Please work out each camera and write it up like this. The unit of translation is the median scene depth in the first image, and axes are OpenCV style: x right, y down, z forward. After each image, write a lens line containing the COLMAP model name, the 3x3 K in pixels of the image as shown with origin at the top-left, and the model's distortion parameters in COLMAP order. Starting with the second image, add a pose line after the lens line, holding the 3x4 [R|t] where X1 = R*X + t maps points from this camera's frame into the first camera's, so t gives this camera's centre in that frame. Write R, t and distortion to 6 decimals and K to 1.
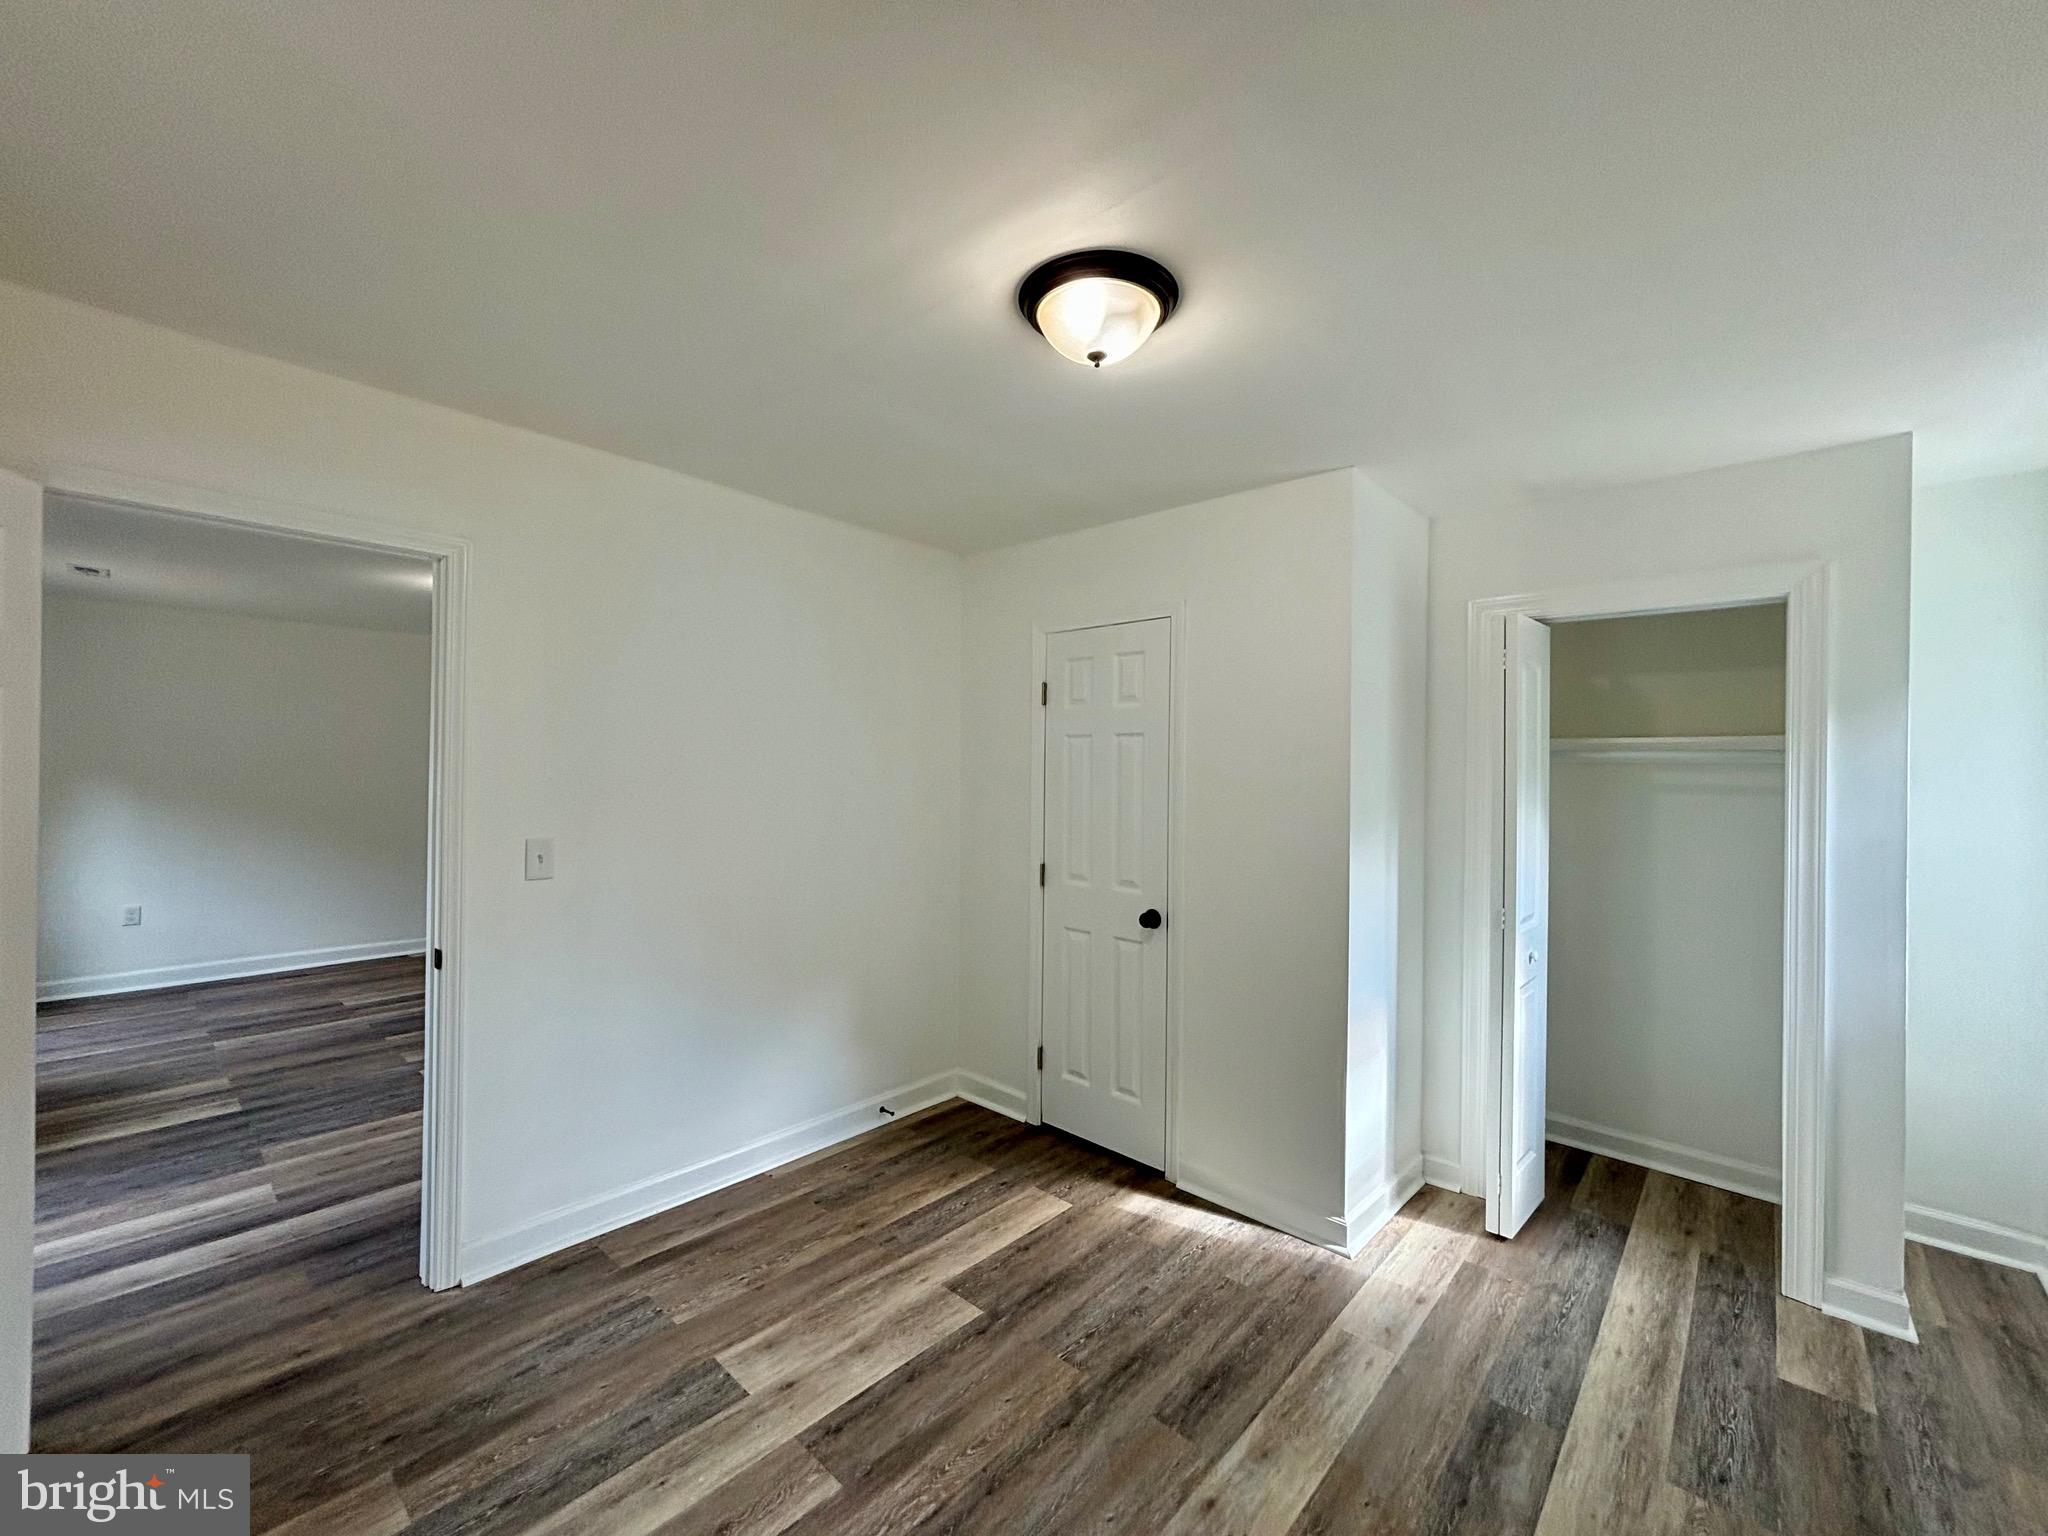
lens RADIAL K [[829.9, 0, 1020.1], [0, 829.9, 766.4], [0, 0, 1]] dist [-0.002199, 0.000864]
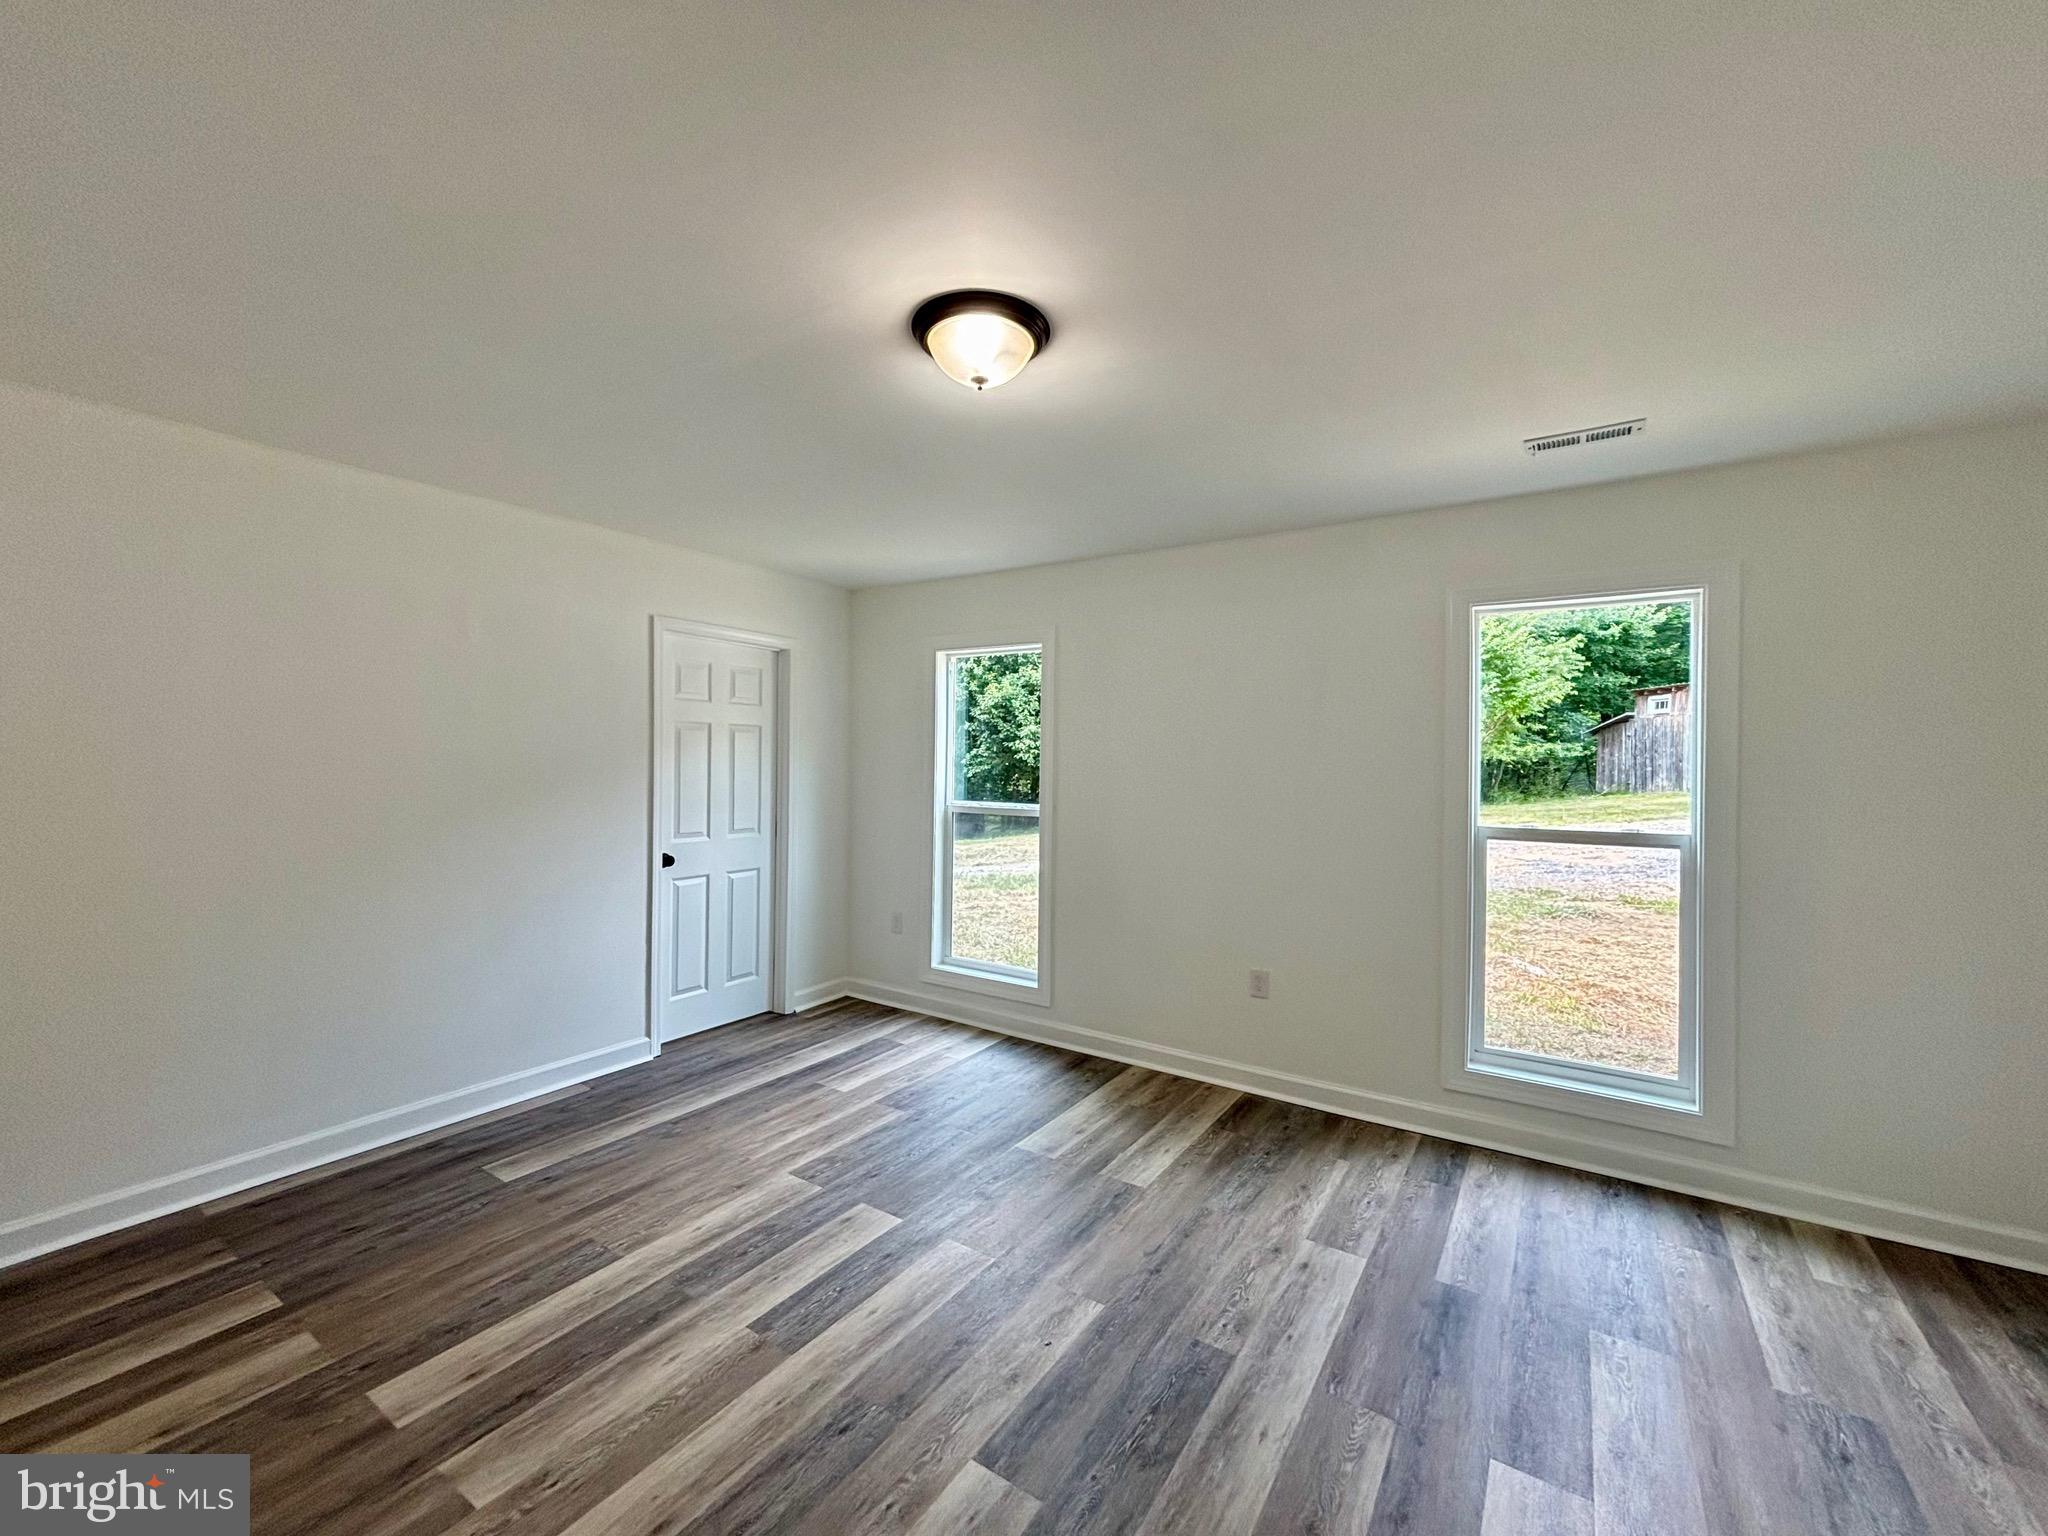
lens RADIAL K [[833.0, 0, 1019.1], [0, 833.0, 767.5], [0, 0, 1]] dist [0.002921, 0.000708]
pose [[-0.988090, -0.019456, -0.152644, -0.880958], [-0.021768, 0.999672, 0.013485, -0.005610], [0.152332, 0.016647, -0.988189, 2.073711]]
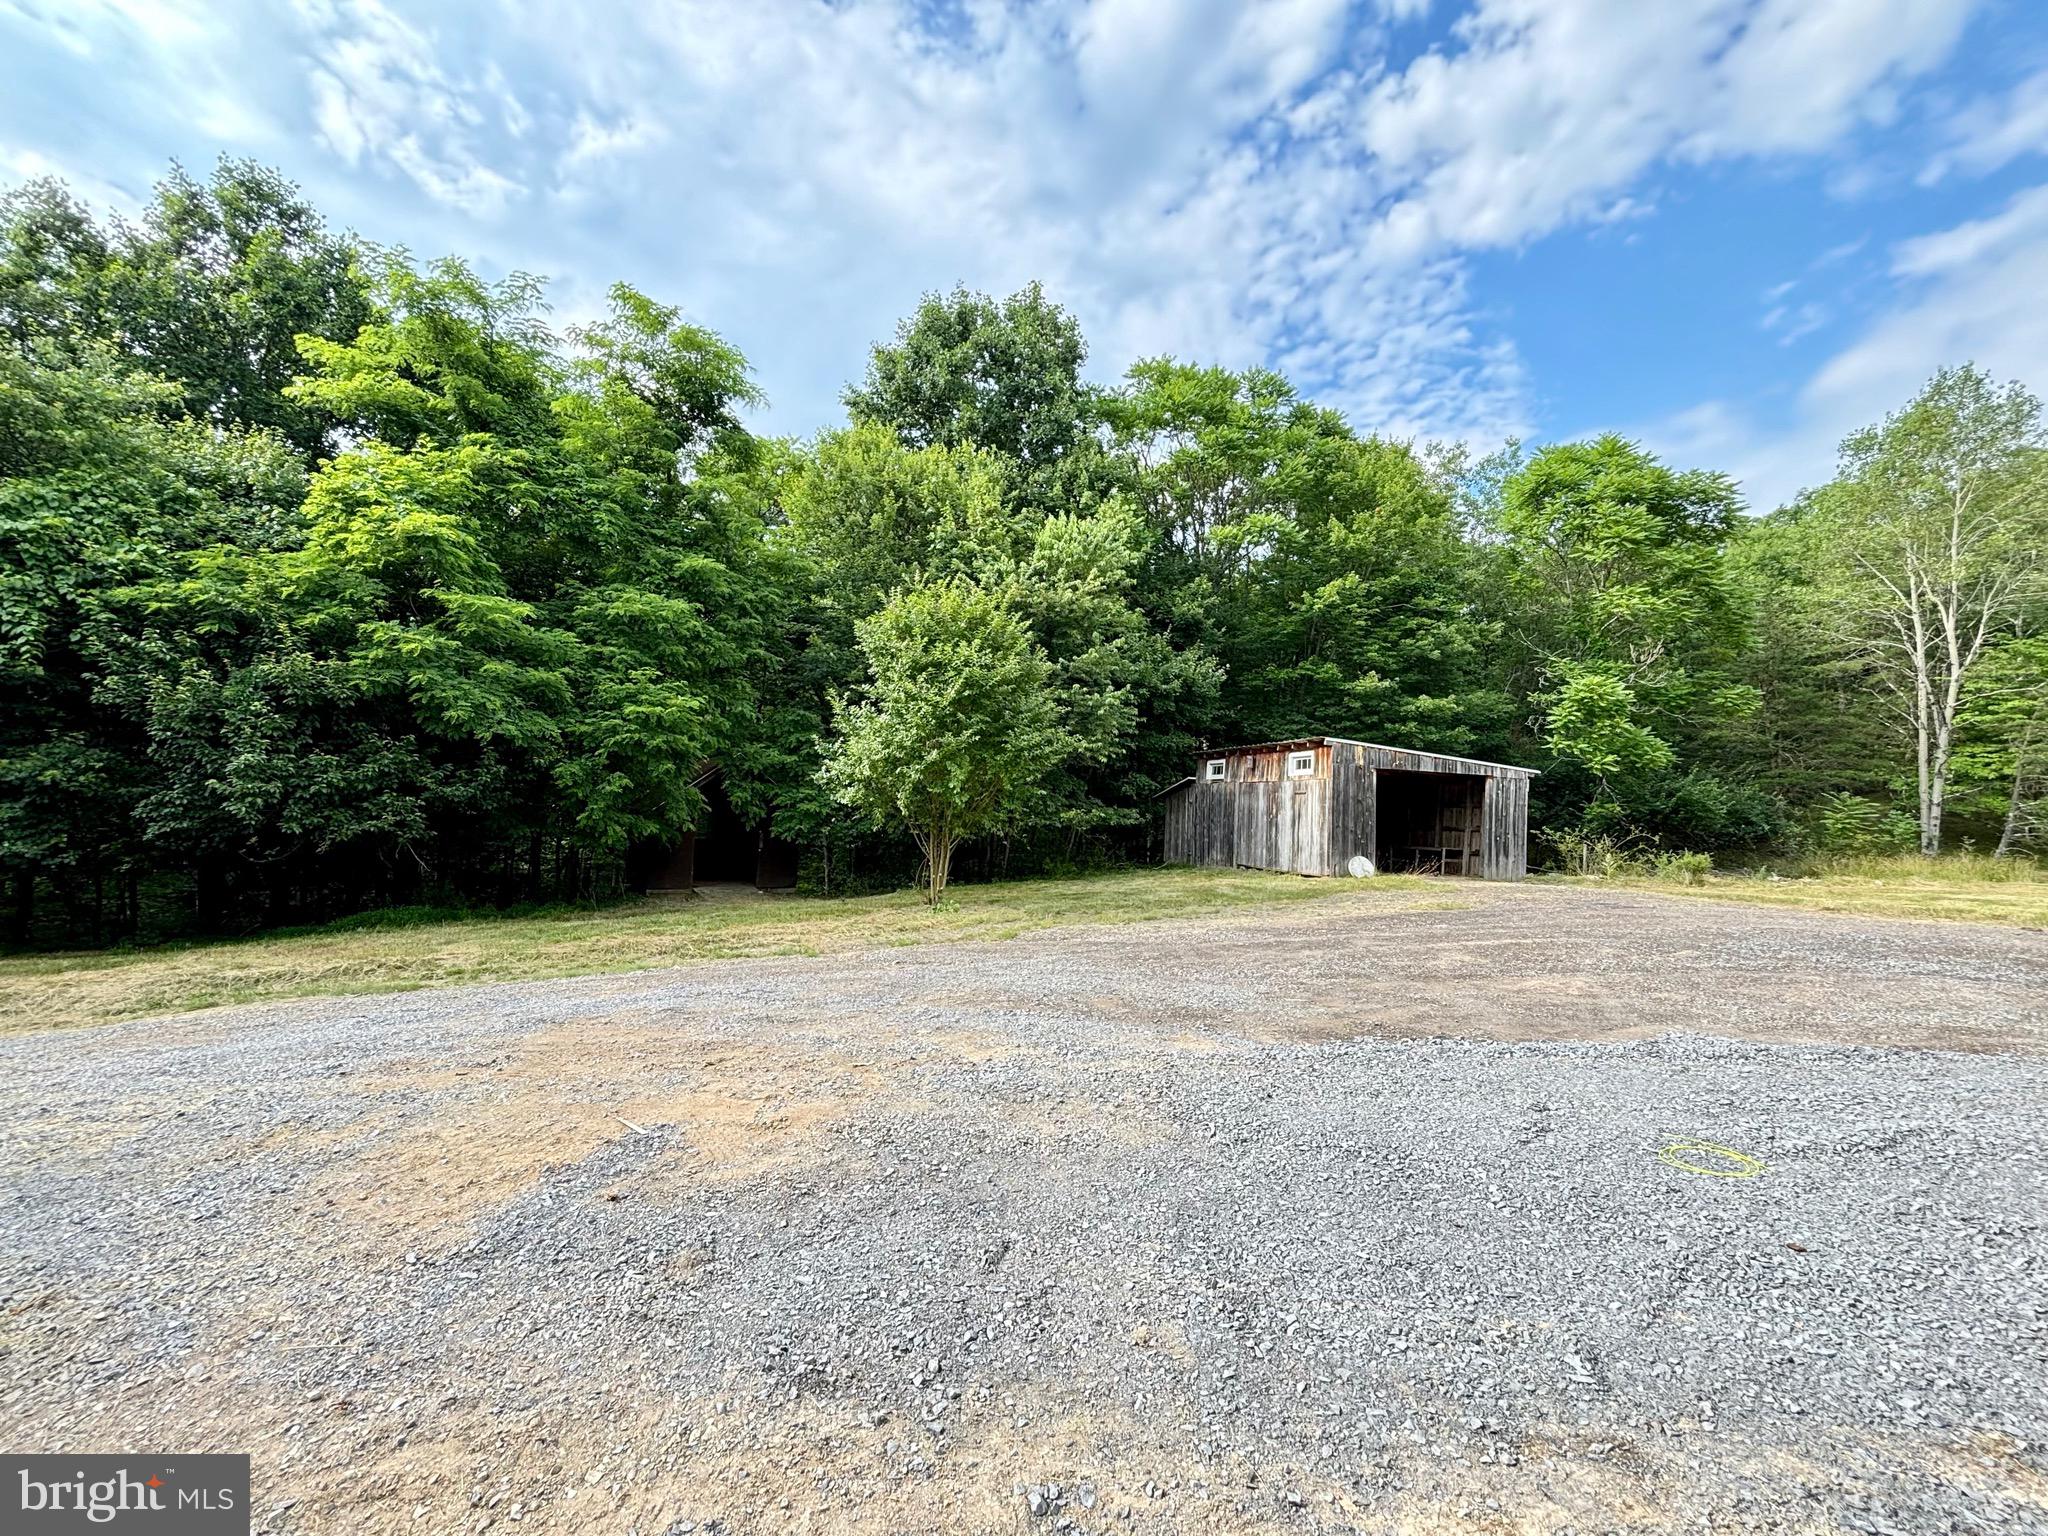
lens RADIAL K [[833.0, 0, 1019.1], [0, 833.0, 767.5], [0, 0, 1]] dist [0.002921, 0.000708]
pose [[-0.877861, -0.069584, -0.473833, -2.886460], [-0.050003, 0.997298, -0.053817, -0.152873], [0.476298, -0.023551, -0.878969, 0.830902]]
